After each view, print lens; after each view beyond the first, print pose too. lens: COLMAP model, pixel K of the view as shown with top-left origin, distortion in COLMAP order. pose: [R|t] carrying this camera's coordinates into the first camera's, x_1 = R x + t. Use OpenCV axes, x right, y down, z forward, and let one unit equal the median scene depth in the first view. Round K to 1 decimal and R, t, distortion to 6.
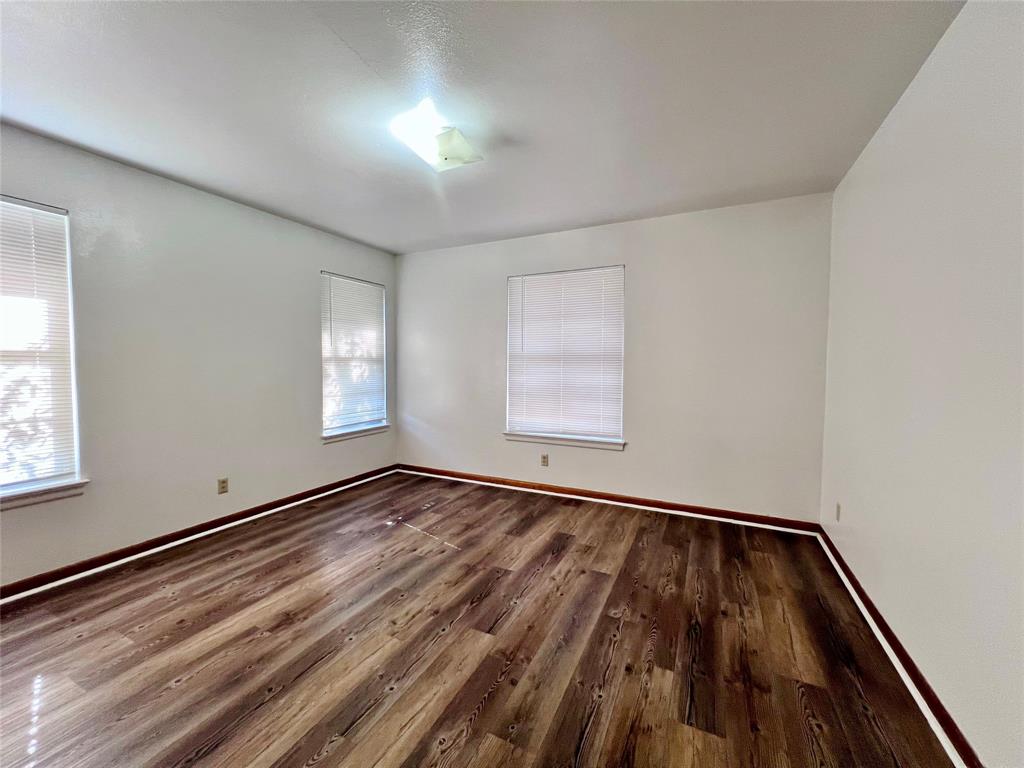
lens RADIAL K [[411.2, 0, 510.9], [0, 411.2, 382.7], [0, 0, 1]] dist [-0.010986, 0.003555]
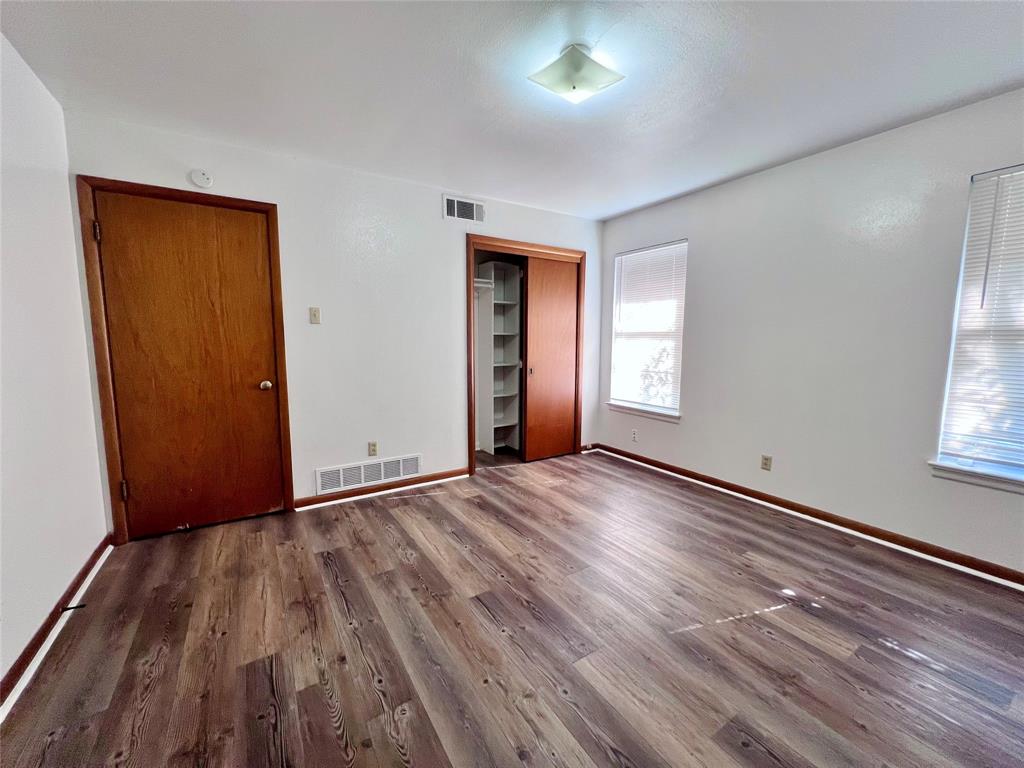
lens RADIAL K [[411.2, 0, 510.9], [0, 411.2, 382.7], [0, 0, 1]] dist [-0.010986, 0.003555]
pose [[-0.520487, 0.089071, -0.849211, 0.656116], [-0.046579, 0.990102, 0.132397, -0.065630], [0.852598, 0.108466, -0.511186, 1.376440]]
